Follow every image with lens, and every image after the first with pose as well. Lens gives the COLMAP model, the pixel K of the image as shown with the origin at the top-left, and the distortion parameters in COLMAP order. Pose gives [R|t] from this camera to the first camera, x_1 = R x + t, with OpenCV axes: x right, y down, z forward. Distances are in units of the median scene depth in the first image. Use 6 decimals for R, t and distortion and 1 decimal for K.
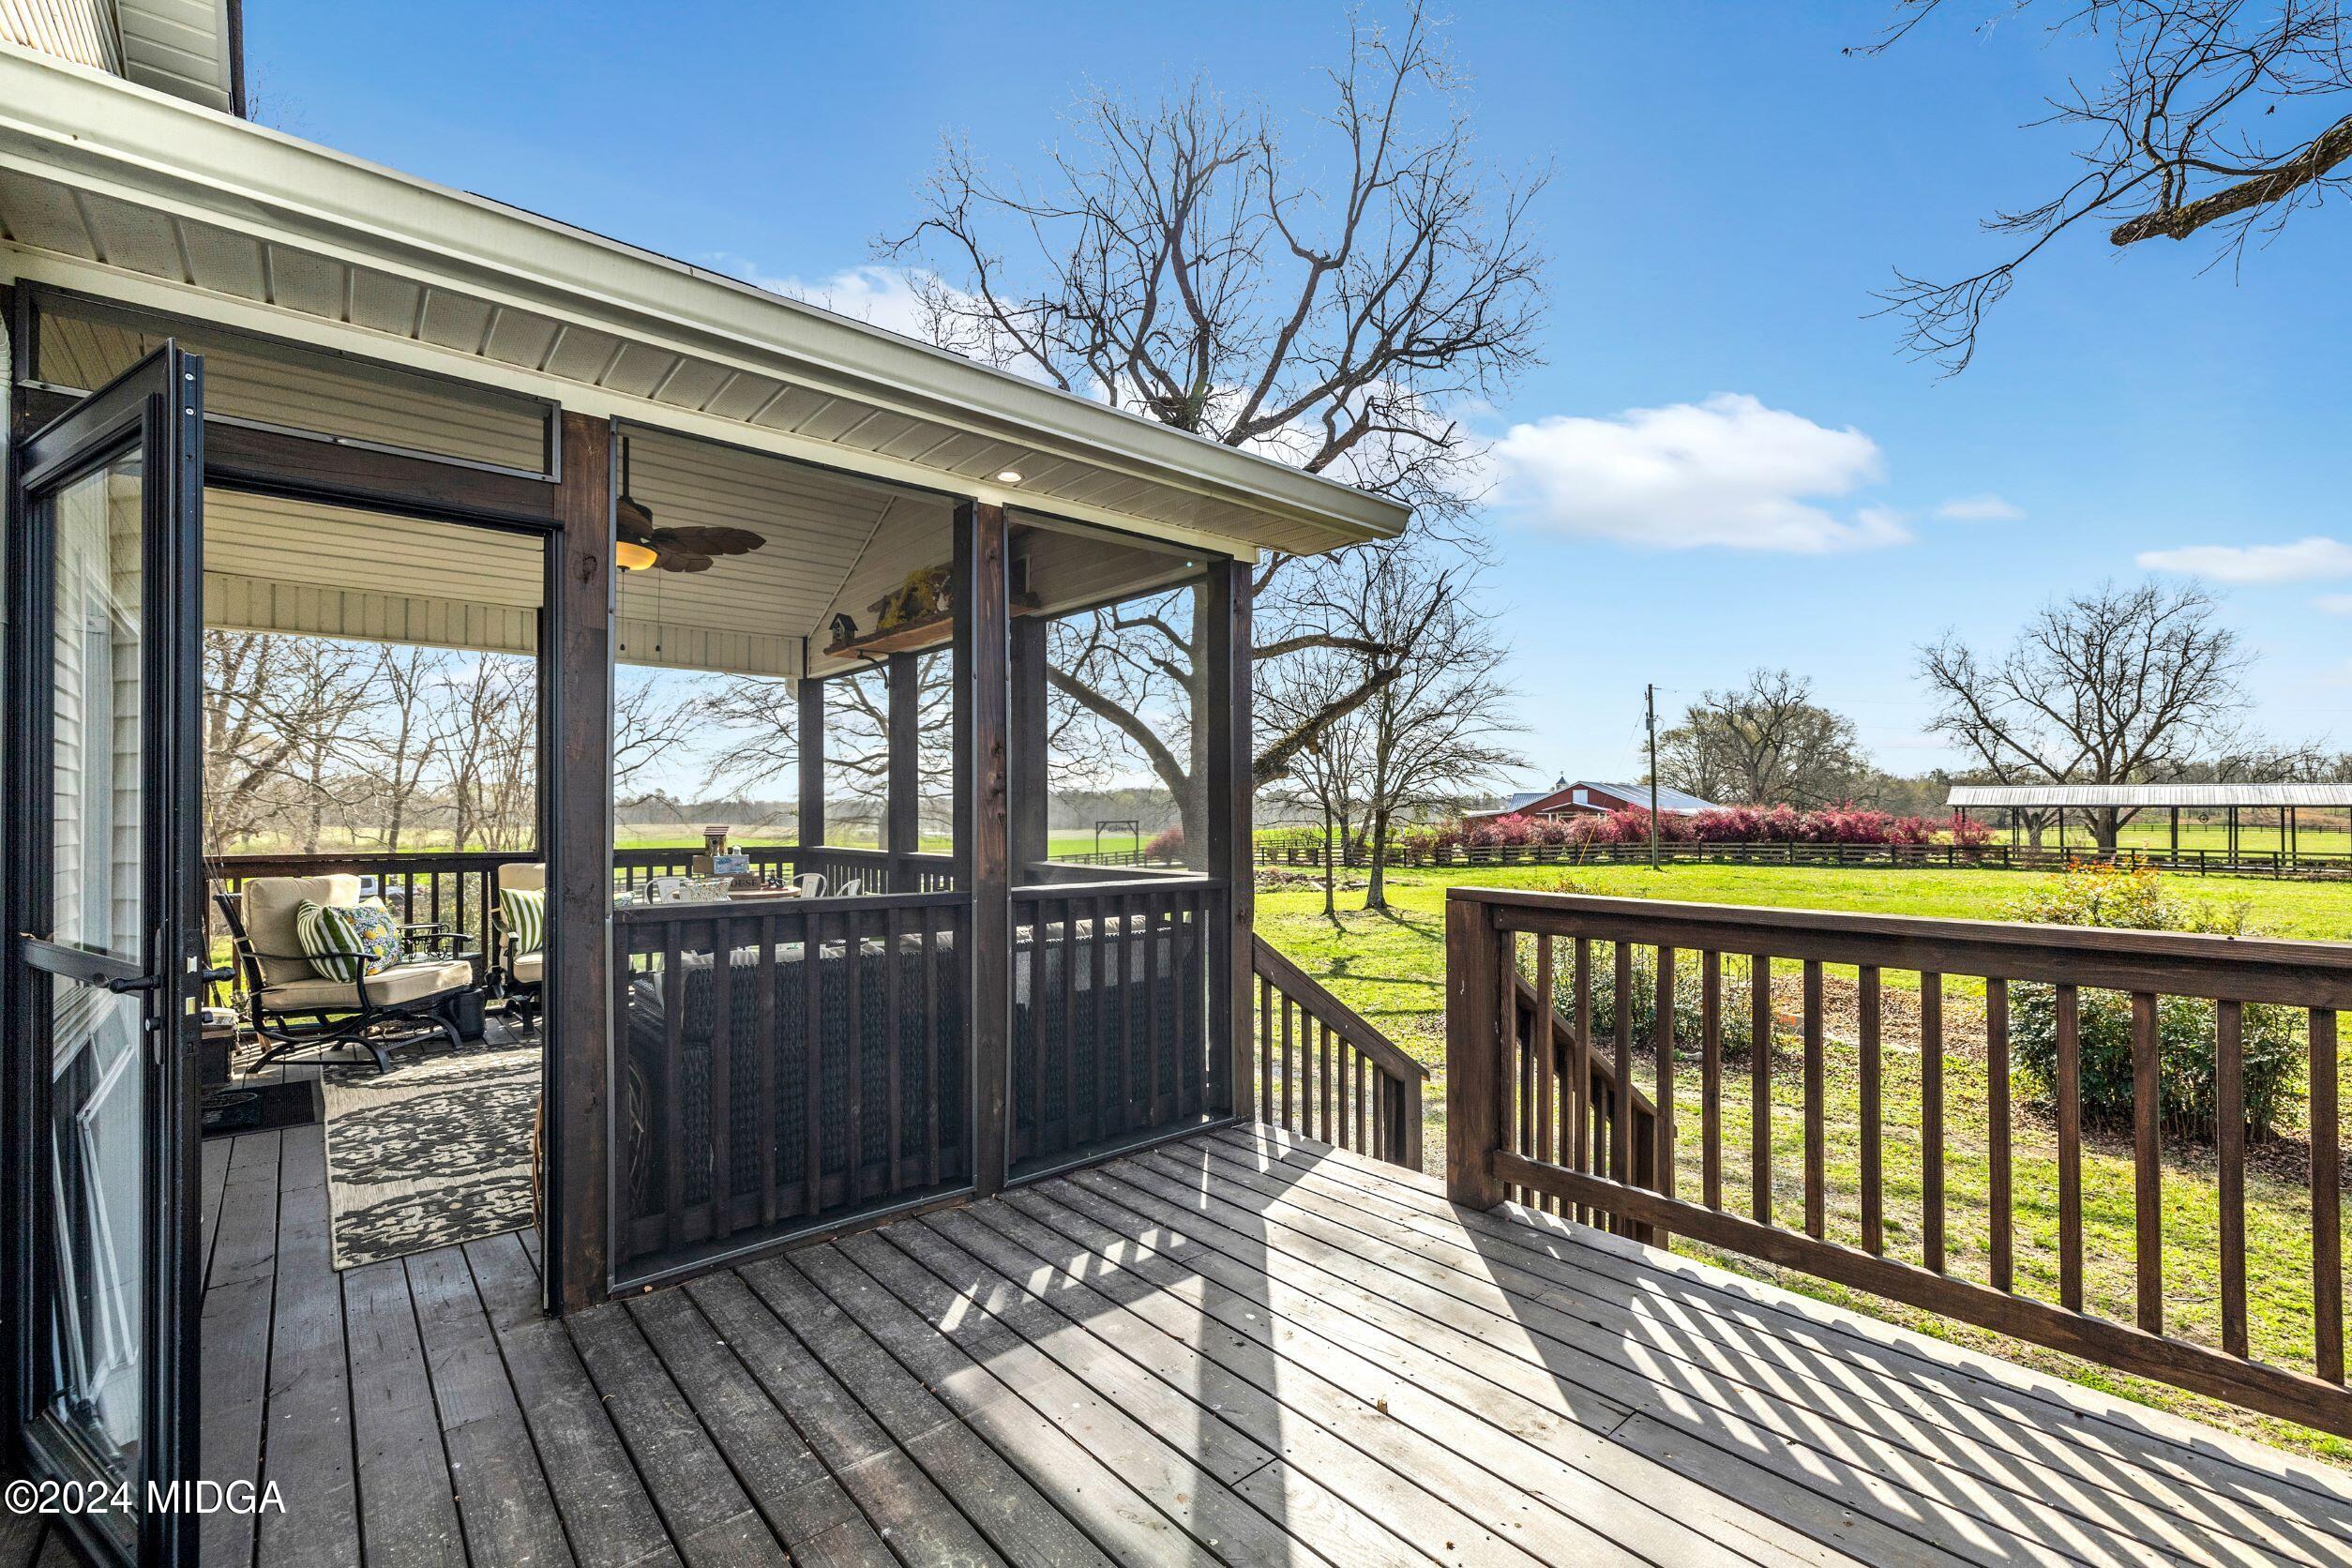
lens RADIAL K [[1001.2, 0, 1176.0], [0, 1001.2, 784.0], [0, 0, 1]] dist [-0.000691, 0.000126]
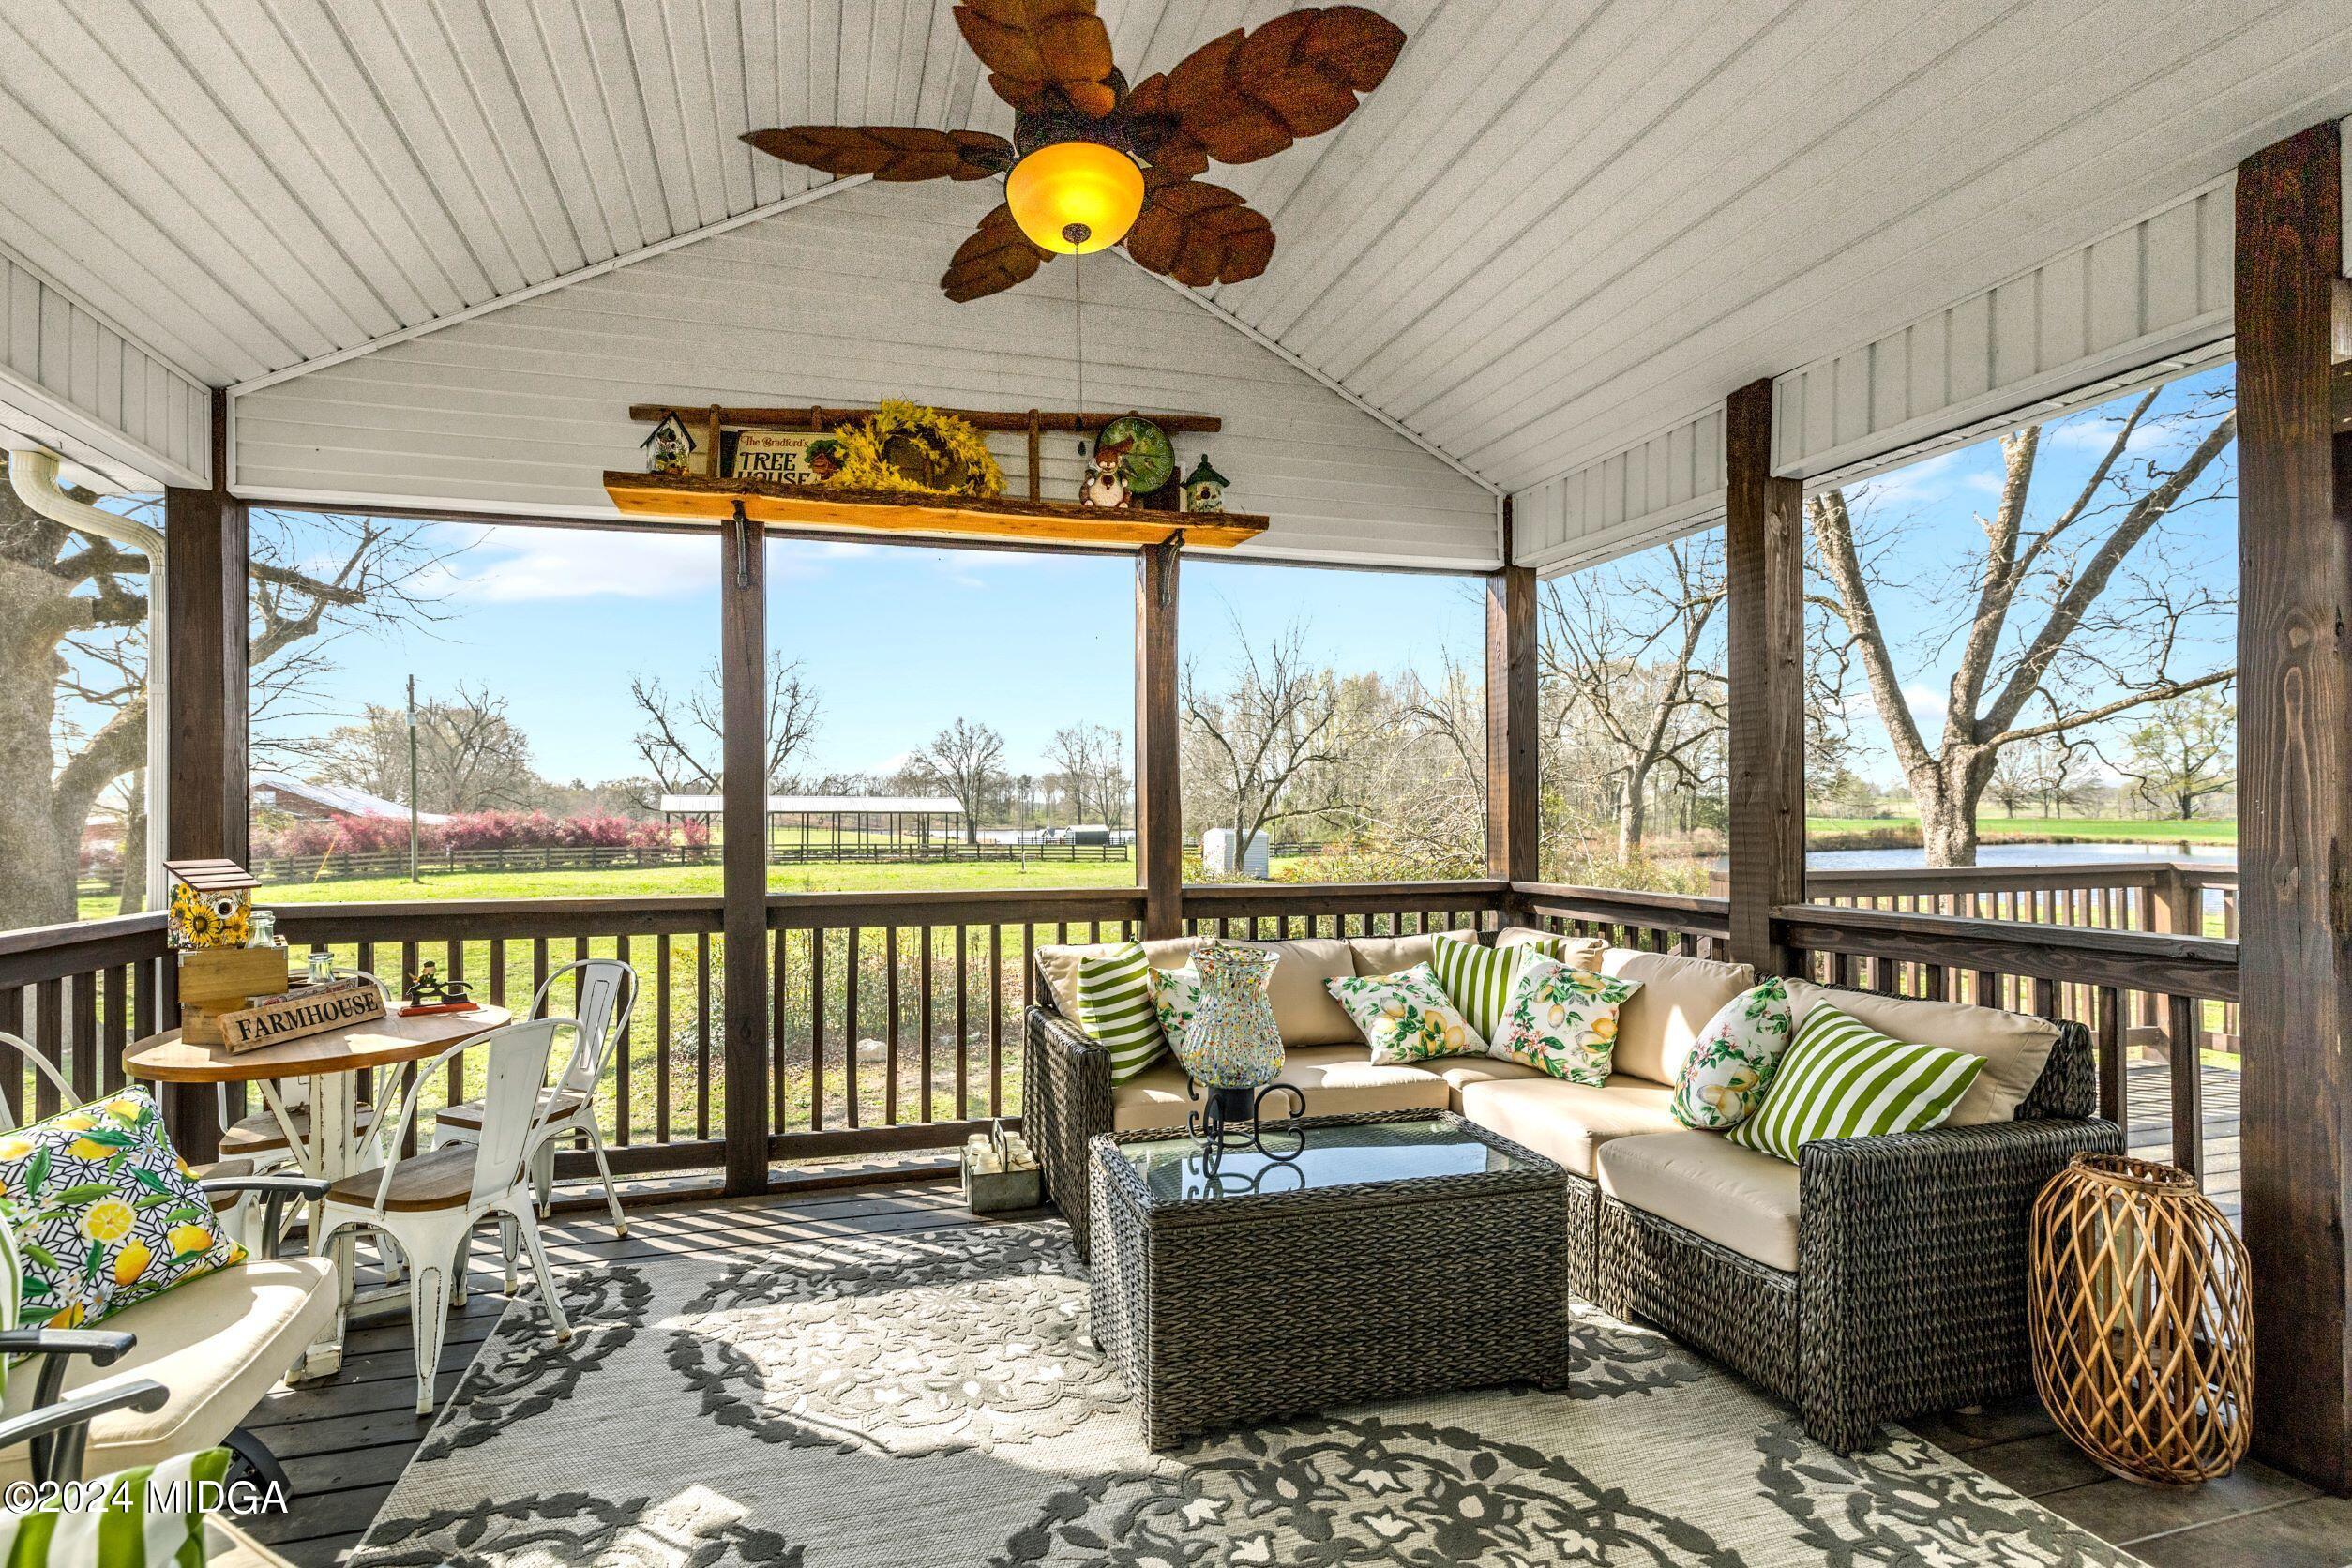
lens RADIAL K [[1001.2, 0, 1176.0], [0, 1001.2, 784.0], [0, 0, 1]] dist [-0.000691, 0.000126]
pose [[0.368671, 0.030059, 0.929074, -0.096780], [-0.025226, 0.999432, -0.022325, 0.000323], [-0.929218, -0.015206, 0.369220, 0.029922]]
